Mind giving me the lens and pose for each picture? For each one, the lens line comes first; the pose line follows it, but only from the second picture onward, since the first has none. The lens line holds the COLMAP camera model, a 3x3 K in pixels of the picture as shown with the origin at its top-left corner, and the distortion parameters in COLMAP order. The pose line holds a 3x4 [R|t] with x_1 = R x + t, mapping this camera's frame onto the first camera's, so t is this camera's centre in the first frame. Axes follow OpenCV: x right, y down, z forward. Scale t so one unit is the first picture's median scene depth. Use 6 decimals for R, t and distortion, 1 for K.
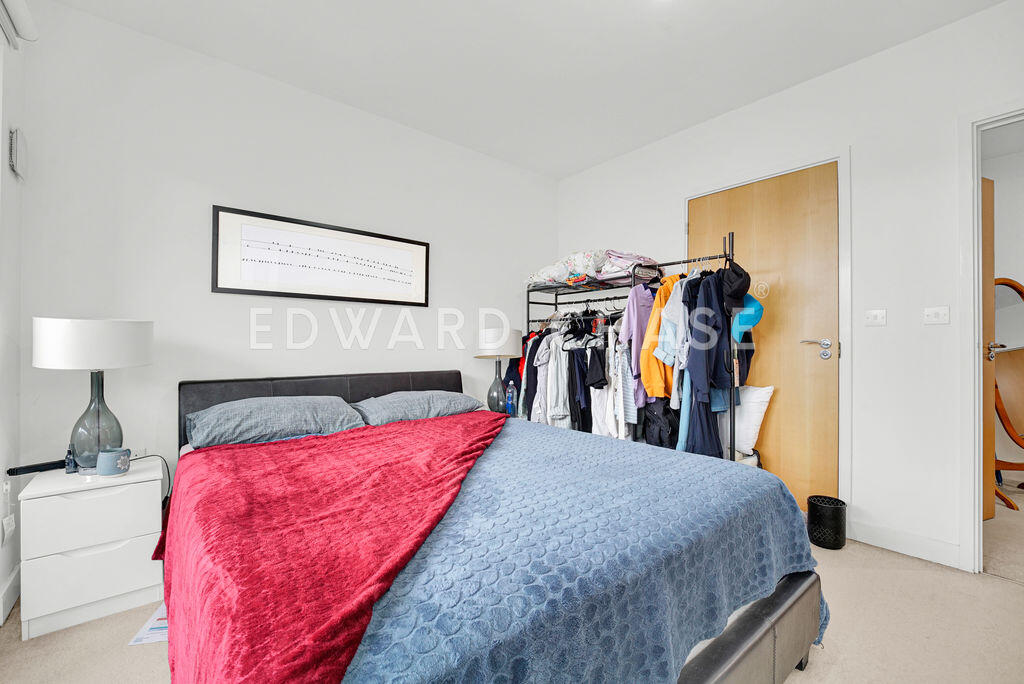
lens RADIAL K [[451.5, 0, 512.0], [0, 451.5, 342.0], [0, 0, 1]] dist [-0.001229, -0.000183]
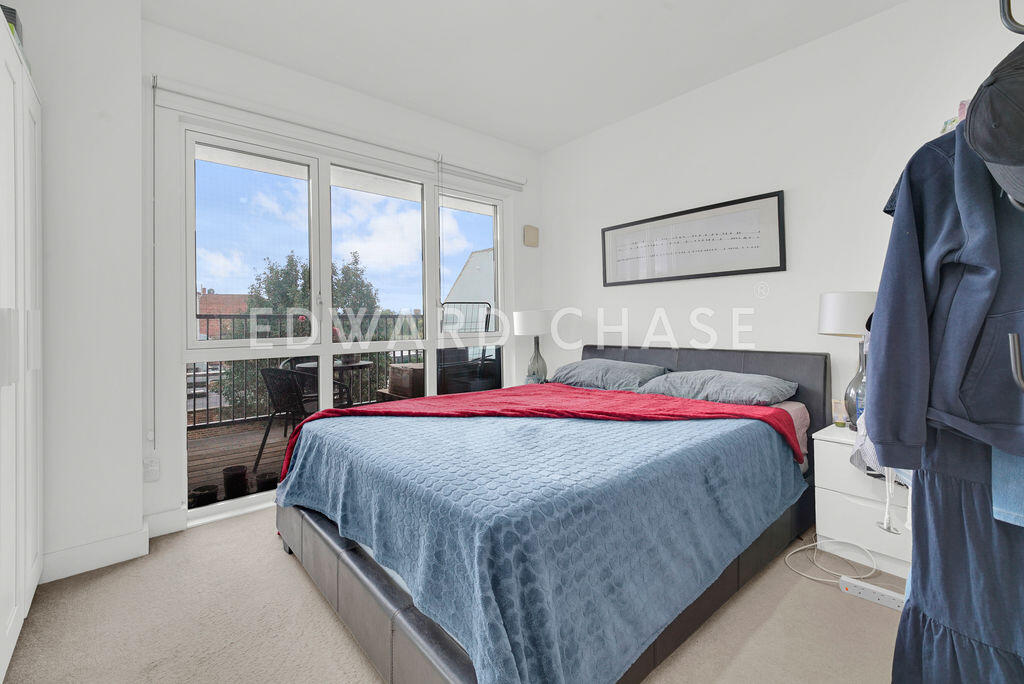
lens RADIAL K [[429.5, 0, 512.0], [0, 429.5, 342.0], [0, 0, 1]] dist [-0.000155, -0.000010]
pose [[0.014912, 0.037748, -0.999176, 0.777926], [0.027250, 0.998901, 0.038144, 0.011269], [0.999517, -0.027796, 0.013867, 0.664595]]
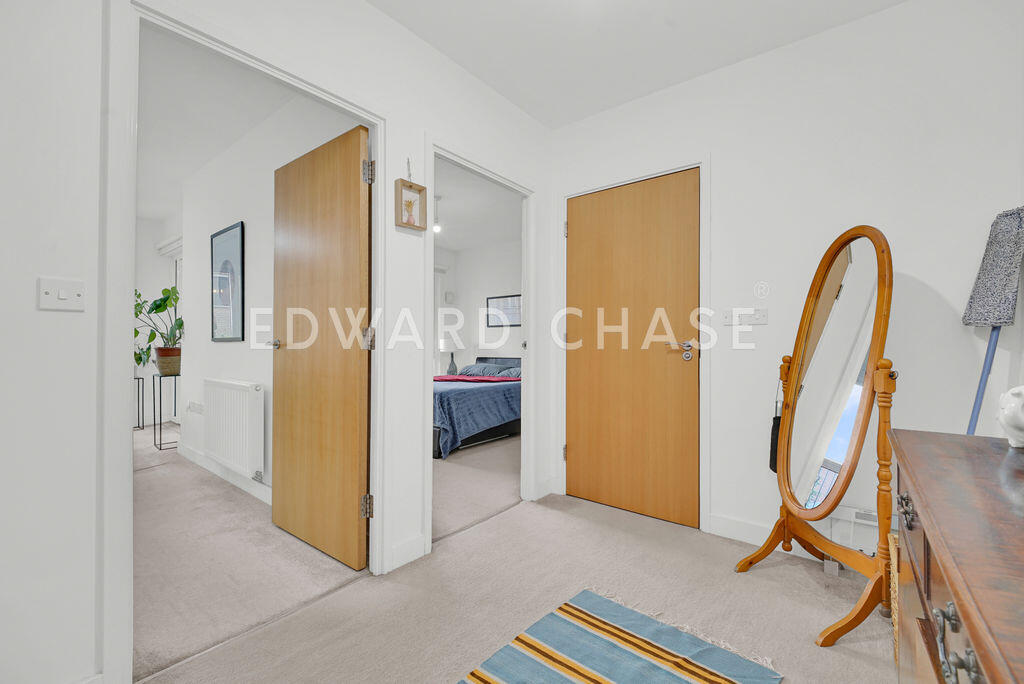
lens RADIAL K [[429.5, 0, 512.0], [0, 429.5, 342.0], [0, 0, 1]] dist [-0.000155, -0.000010]
pose [[0.208986, -0.014499, -0.977811, 2.095999], [0.007070, 0.999886, -0.013316, 0.024412], [0.977893, -0.004130, 0.209064, 0.568979]]
